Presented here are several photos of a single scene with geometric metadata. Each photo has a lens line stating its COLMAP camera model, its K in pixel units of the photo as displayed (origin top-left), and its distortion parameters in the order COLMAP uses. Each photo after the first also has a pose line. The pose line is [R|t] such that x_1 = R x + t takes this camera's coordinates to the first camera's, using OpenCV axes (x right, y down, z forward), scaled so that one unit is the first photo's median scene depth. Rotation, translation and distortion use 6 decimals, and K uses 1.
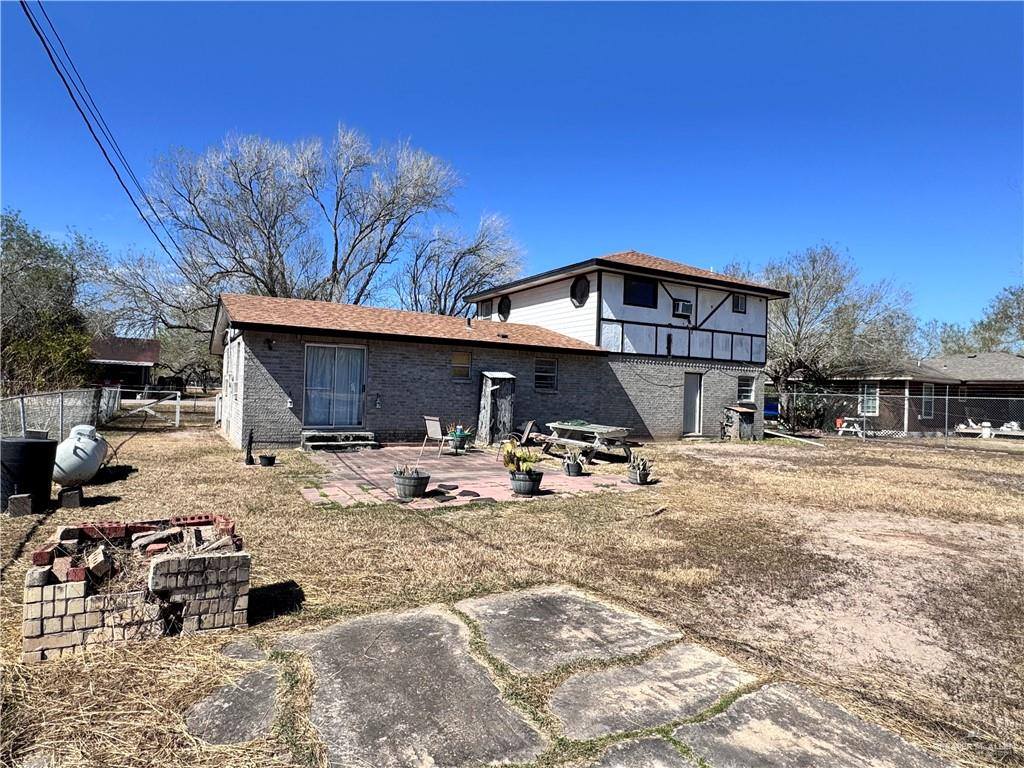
lens RADIAL K [[589.6, 0, 512.0], [0, 589.6, 384.0], [0, 0, 1]] dist [-0.002534, 0.000126]
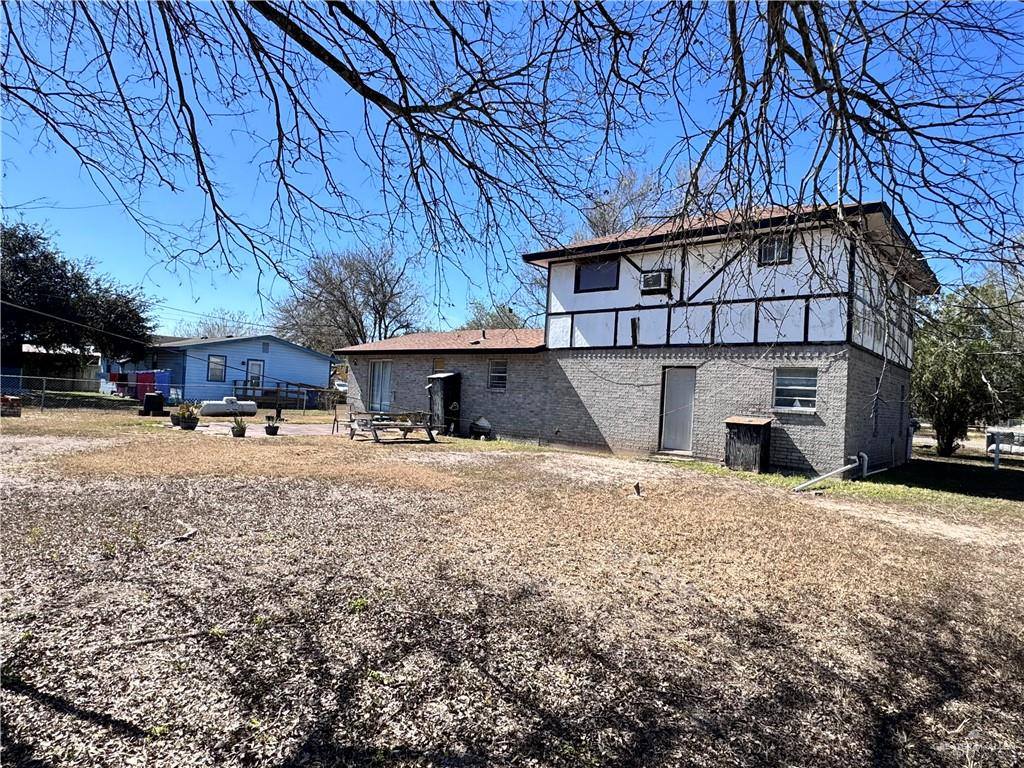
lens RADIAL K [[589.6, 0, 512.0], [0, 589.6, 384.0], [0, 0, 1]] dist [-0.002534, 0.000126]
pose [[0.339105, -0.029762, -0.940278, 0.995531], [-0.024848, 0.998867, -0.040577, 0.040368], [0.940420, 0.037124, 0.337981, 0.618391]]
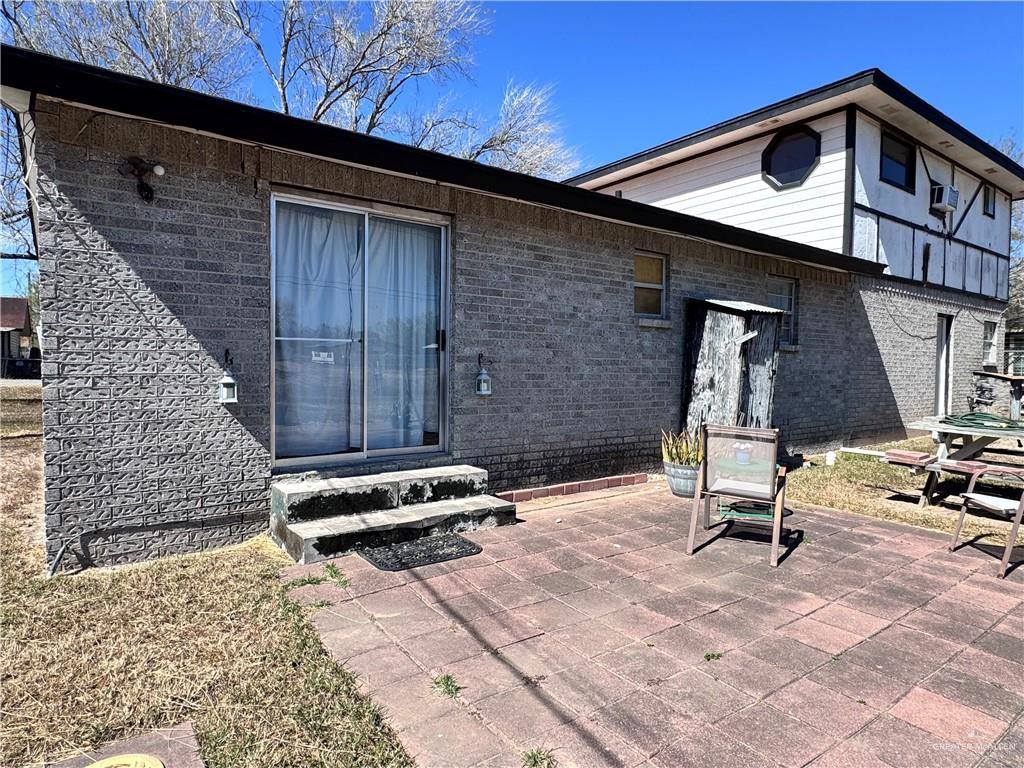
lens RADIAL K [[589.6, 0, 512.0], [0, 589.6, 384.0], [0, 0, 1]] dist [-0.002534, 0.000126]
pose [[0.993752, -0.022229, 0.109378, -0.197221], [0.016412, 0.998417, 0.053798, 0.012108], [-0.110401, -0.051667, 0.992543, 0.510109]]
